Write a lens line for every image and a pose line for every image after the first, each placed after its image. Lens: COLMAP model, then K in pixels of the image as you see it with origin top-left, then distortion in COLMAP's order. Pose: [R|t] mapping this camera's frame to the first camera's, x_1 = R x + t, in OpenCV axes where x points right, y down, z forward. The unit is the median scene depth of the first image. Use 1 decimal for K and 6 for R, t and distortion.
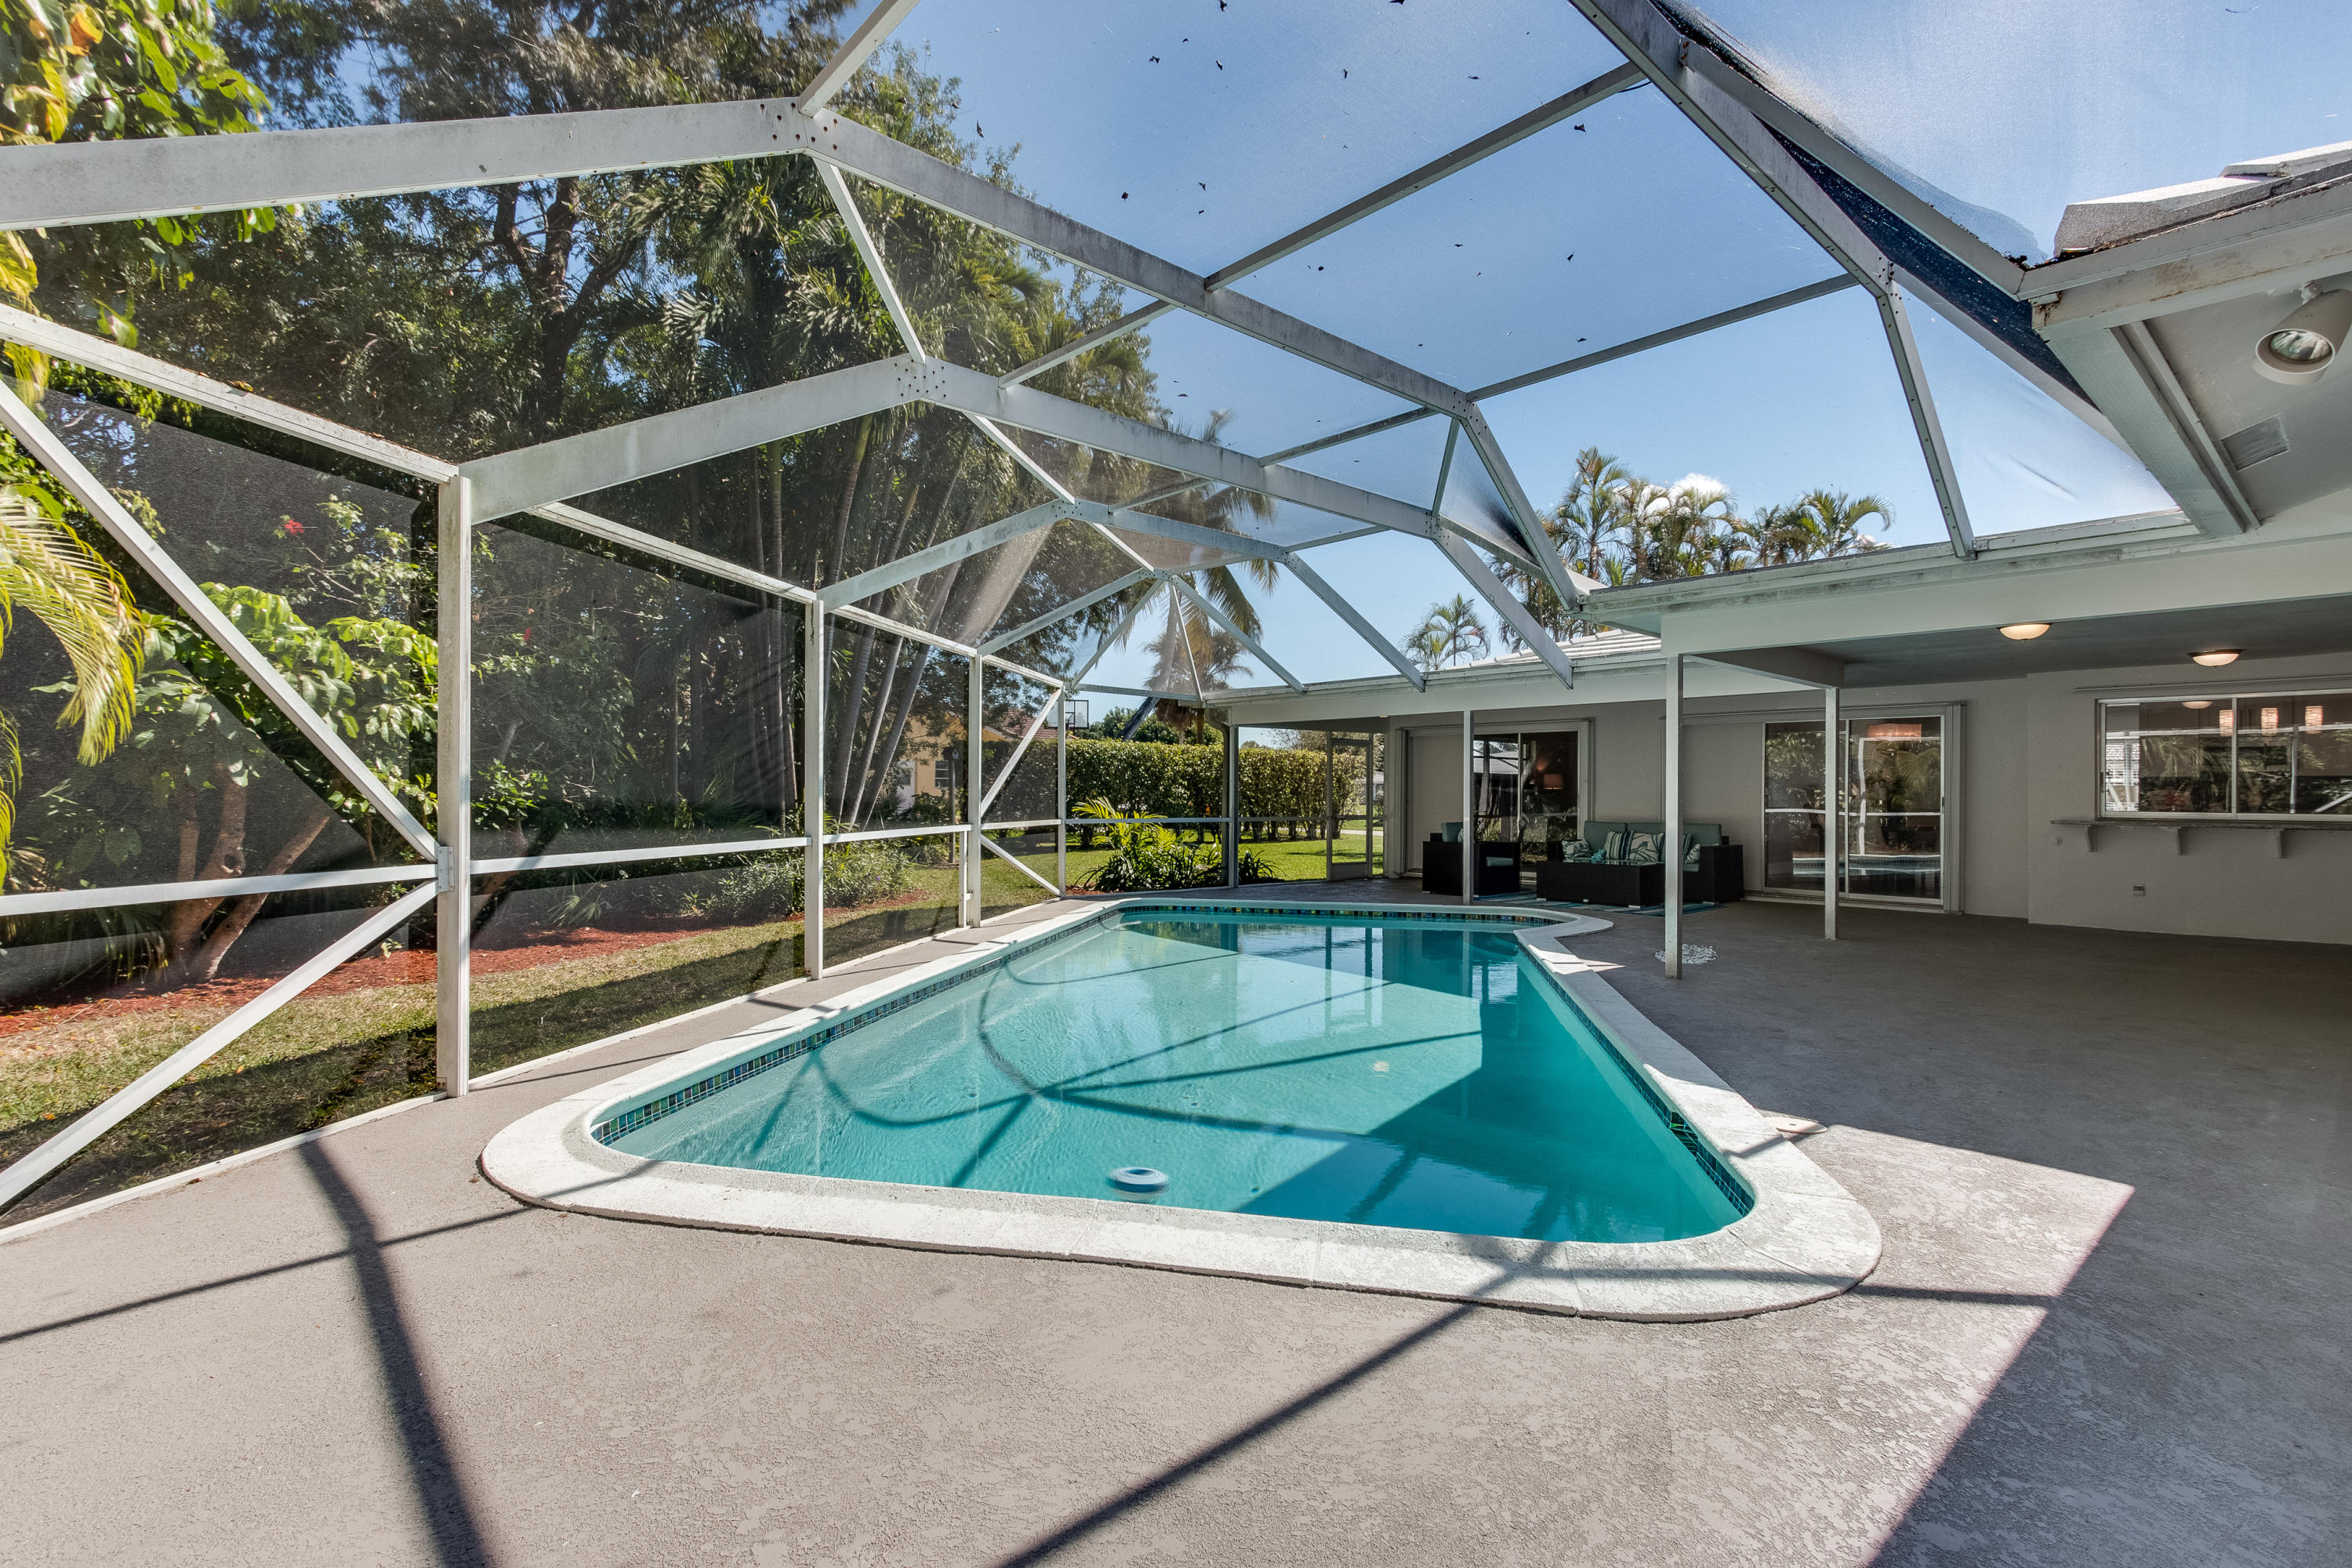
lens RADIAL K [[1093.7, 0, 1175.3], [0, 1093.7, 782.2], [0, 0, 1]] dist [0.007258, 0.001175]
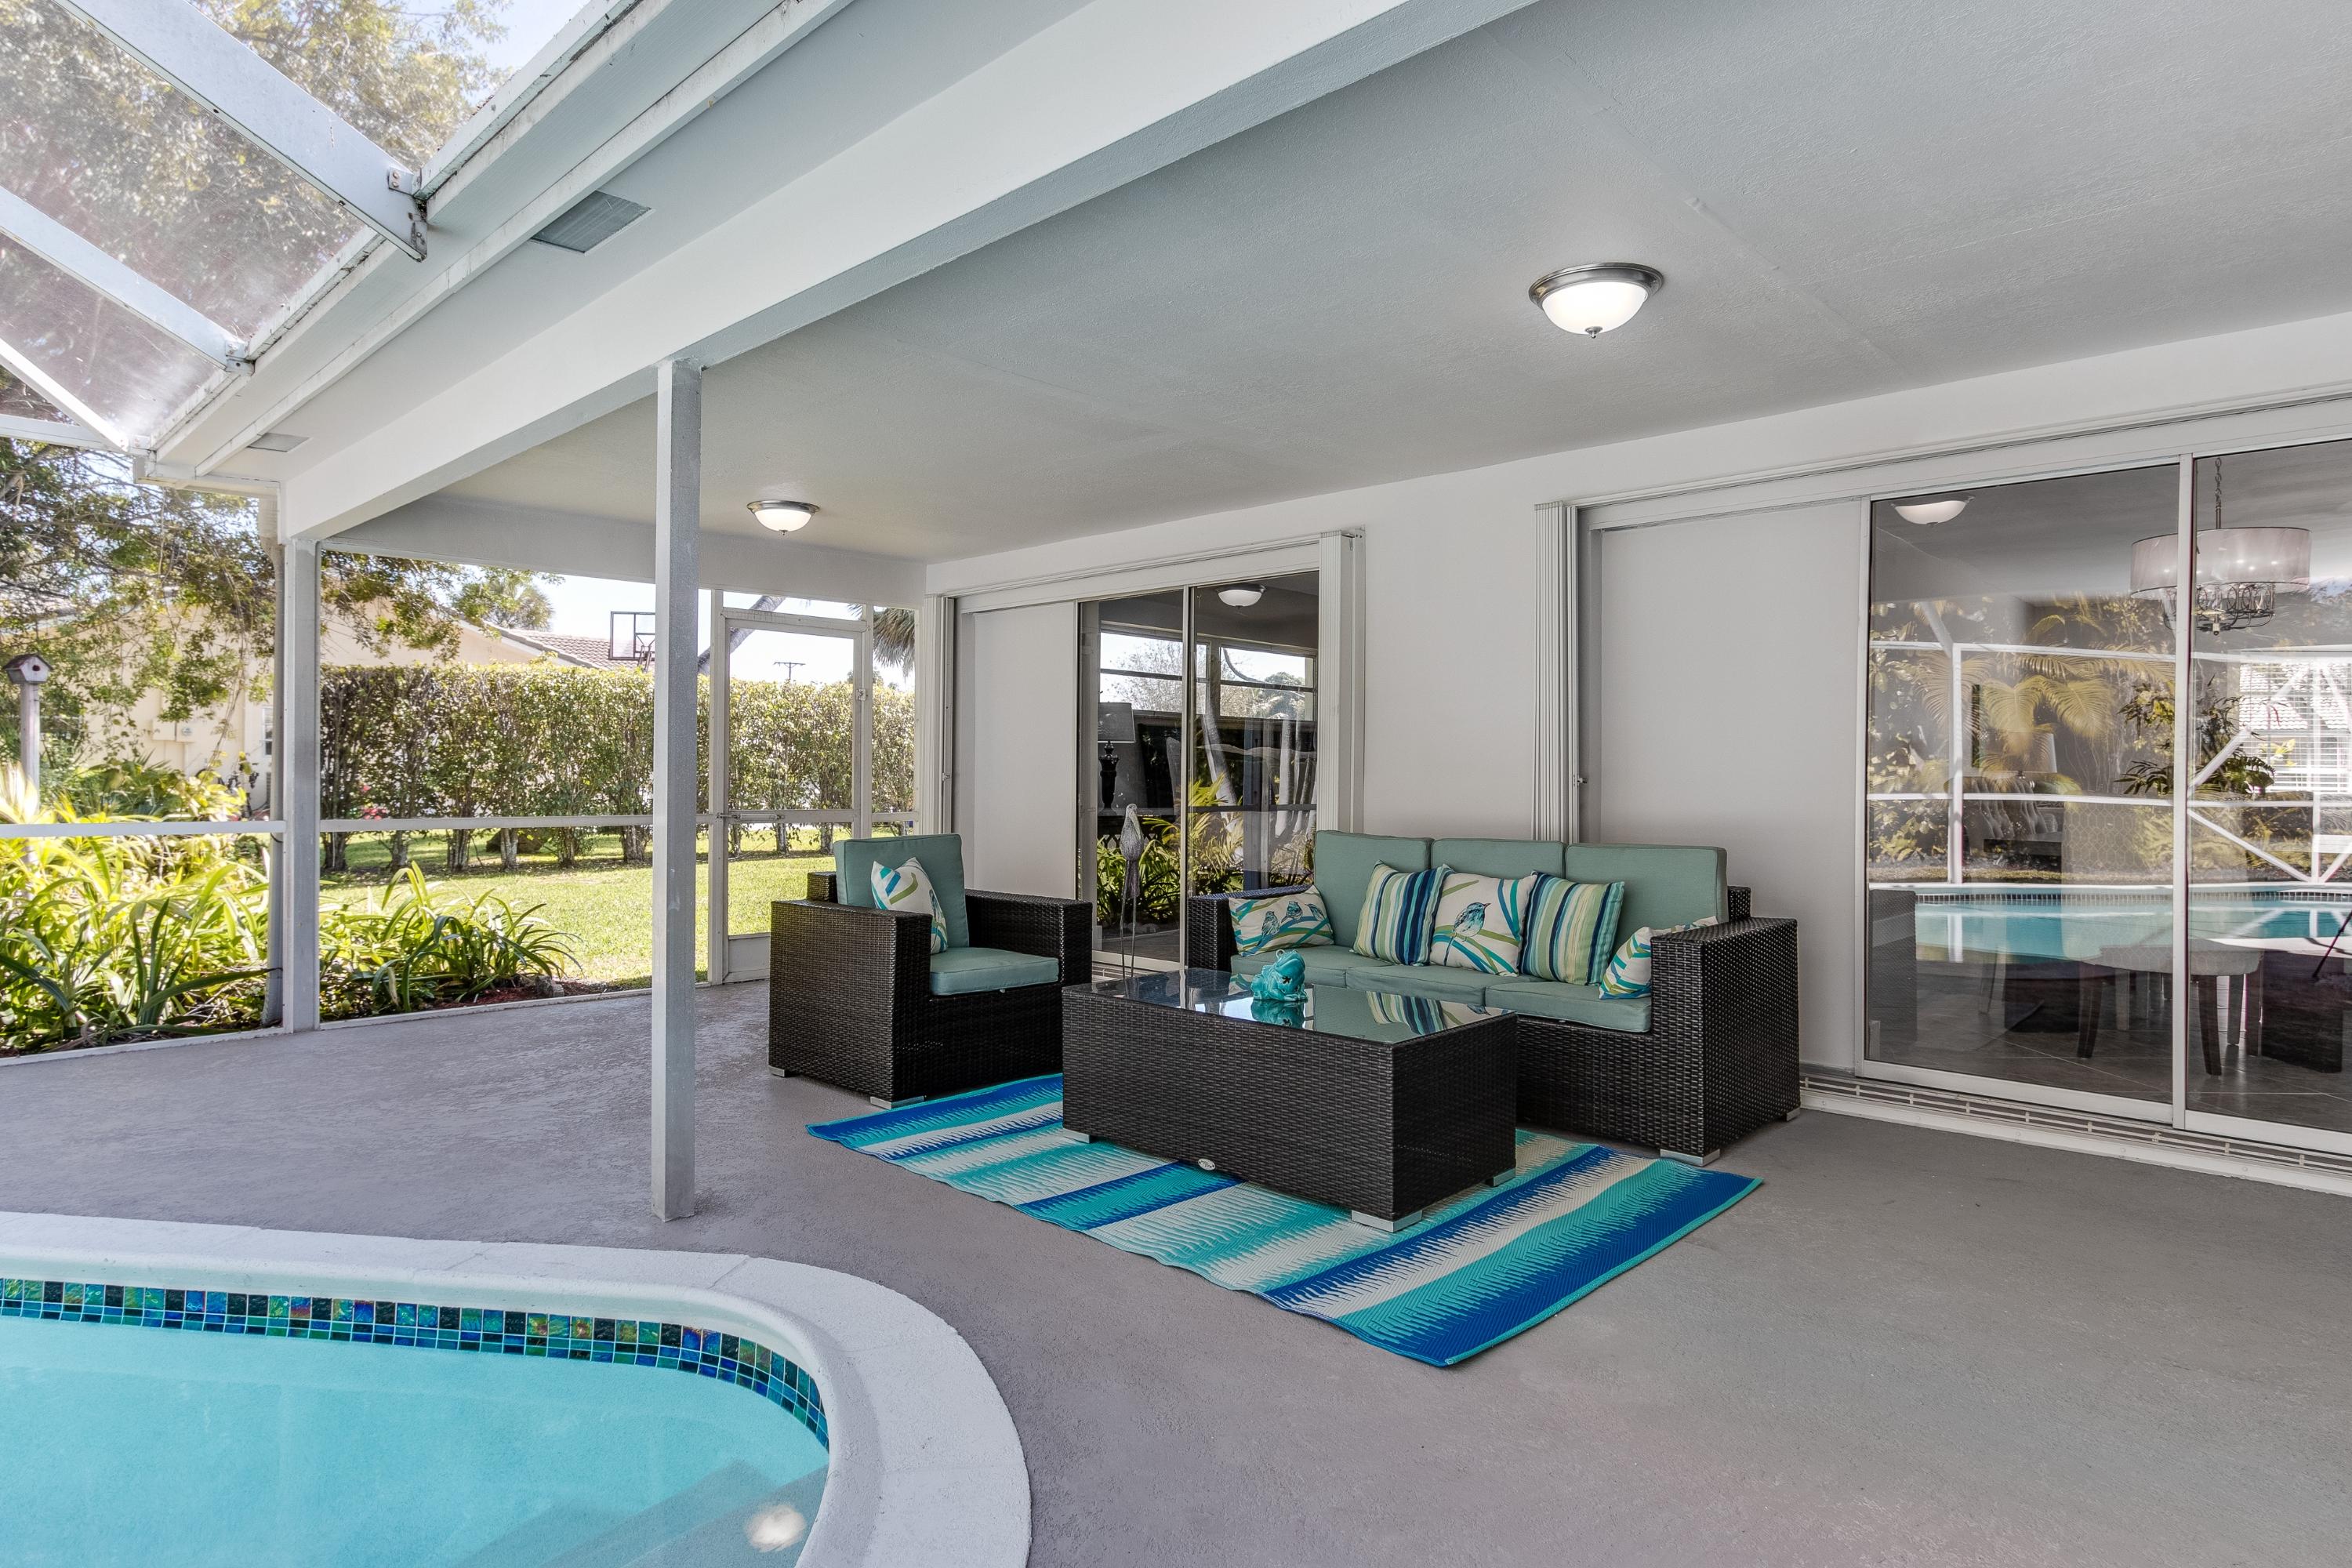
lens RADIAL K [[1318.2, 0, 1179.3], [0, 1318.2, 777.3], [0, 0, 1]] dist [-0.001441, -0.000098]
pose [[0.996342, 0.005365, 0.085289, 0.316651], [-0.005873, 0.999966, 0.005703, 0.018217], [-0.085256, -0.006183, 0.996340, 0.648780]]
